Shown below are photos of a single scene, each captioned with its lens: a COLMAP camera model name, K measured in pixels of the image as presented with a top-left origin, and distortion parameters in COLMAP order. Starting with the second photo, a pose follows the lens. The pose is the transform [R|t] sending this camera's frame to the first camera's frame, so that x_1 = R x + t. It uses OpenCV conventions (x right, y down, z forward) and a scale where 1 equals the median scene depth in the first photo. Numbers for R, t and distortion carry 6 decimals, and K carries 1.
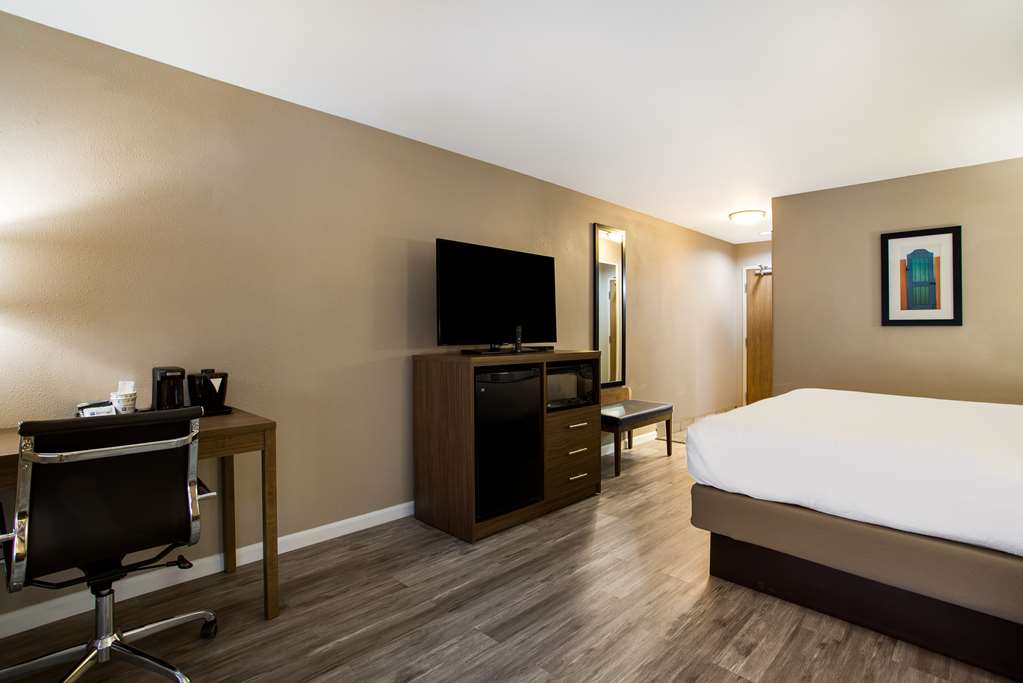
lens RADIAL K [[508.3, 0, 515.3], [0, 508.3, 331.0], [0, 0, 1]] dist [0.021774, 0.000043]
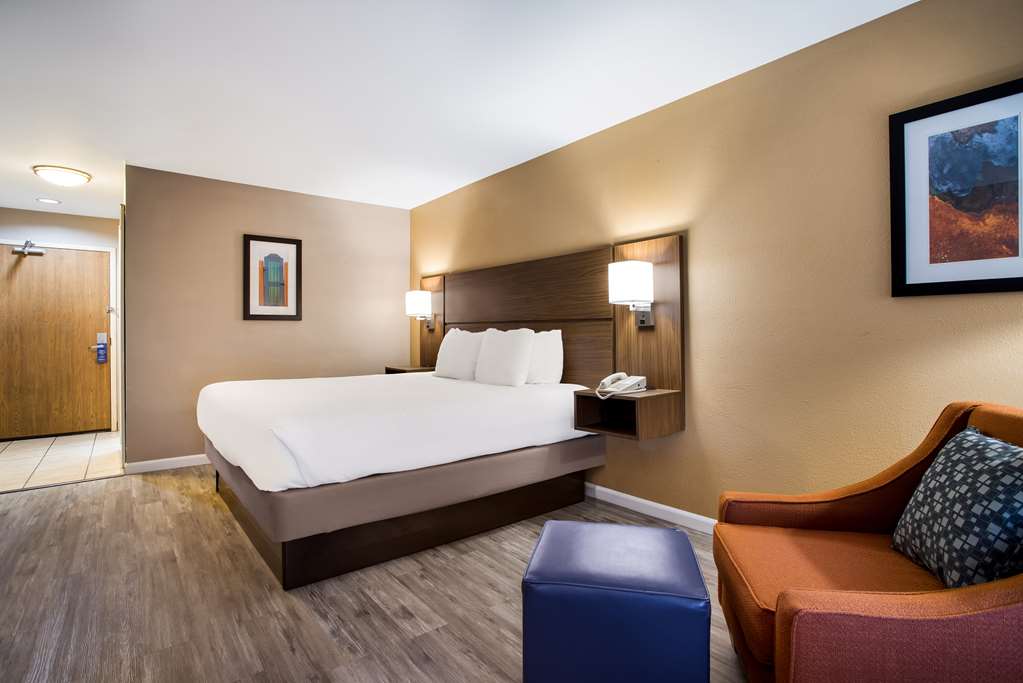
lens RADIAL K [[508.3, 0, 515.3], [0, 508.3, 331.0], [0, 0, 1]] dist [0.021774, 0.000043]
pose [[0.170385, -0.004176, 0.985369, -0.257843], [0.012549, 0.999919, 0.002068, 0.019211], [-0.985298, 0.012013, 0.170423, 0.280924]]
